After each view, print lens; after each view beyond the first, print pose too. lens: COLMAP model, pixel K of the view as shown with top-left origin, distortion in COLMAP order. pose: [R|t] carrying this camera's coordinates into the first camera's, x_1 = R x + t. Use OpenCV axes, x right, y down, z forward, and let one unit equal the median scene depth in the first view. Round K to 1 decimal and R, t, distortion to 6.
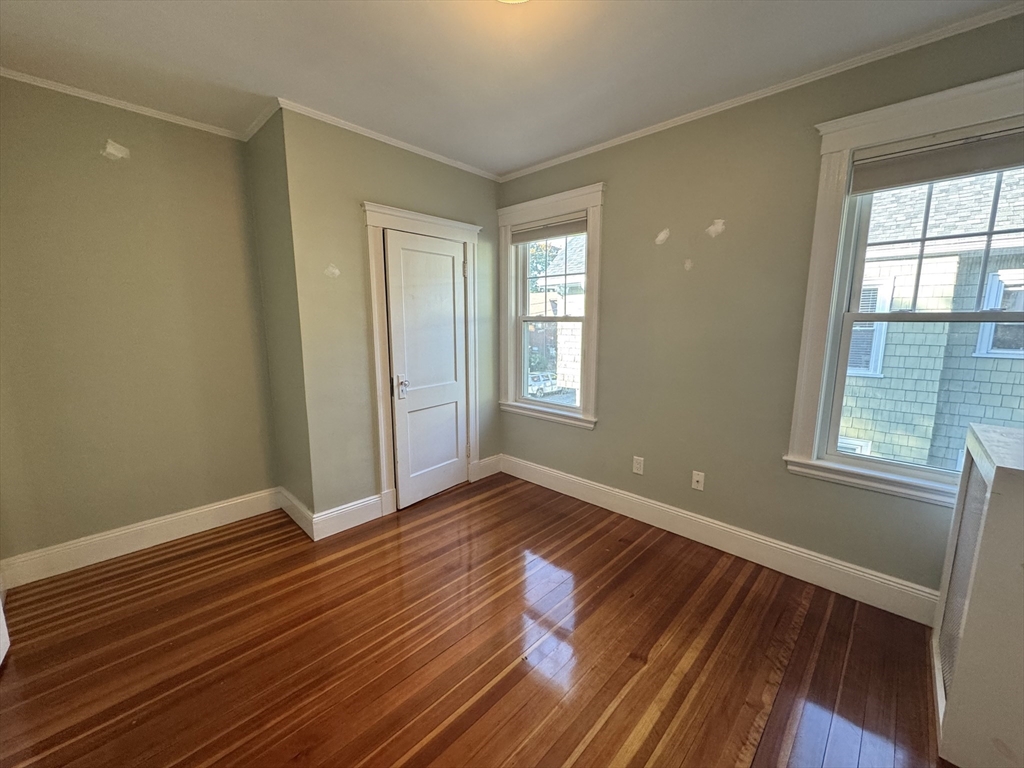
lens RADIAL K [[407.1, 0, 511.7], [0, 407.1, 382.6], [0, 0, 1]] dist [-0.001956, 0.000303]
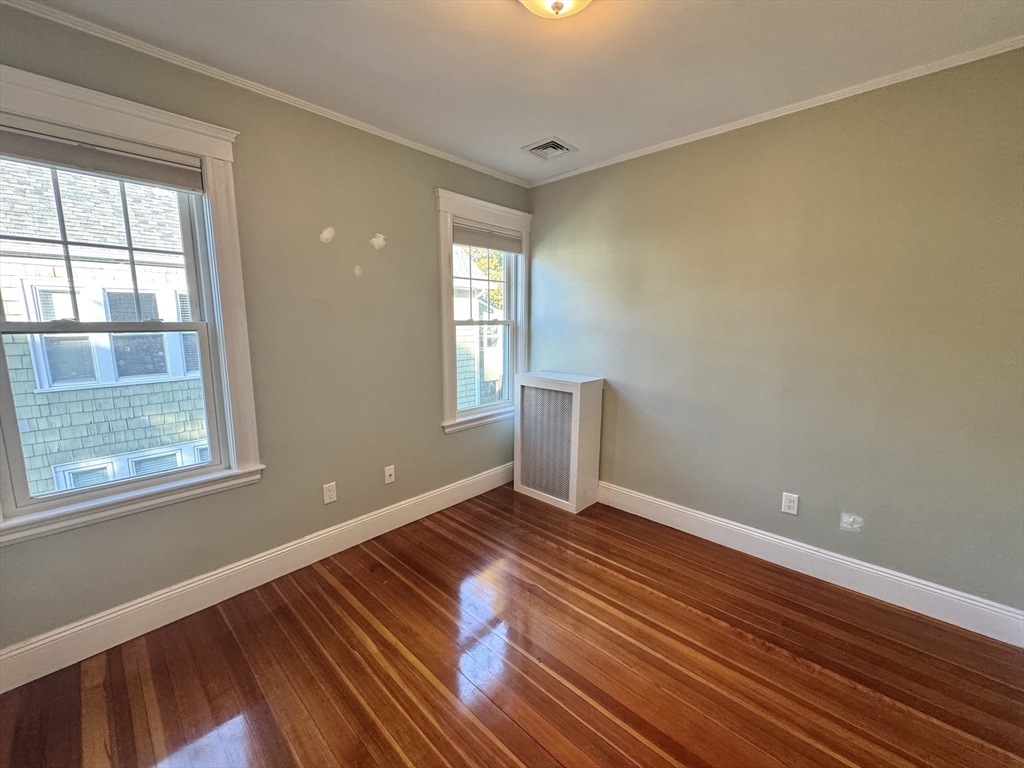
lens RADIAL K [[407.1, 0, 511.7], [0, 407.1, 382.6], [0, 0, 1]] dist [-0.001956, 0.000303]
pose [[-0.011932, -0.146665, 0.989114, -0.597741], [0.160474, 0.976082, 0.146668, -0.105813], [-0.986968, 0.160477, 0.011889, 0.652955]]
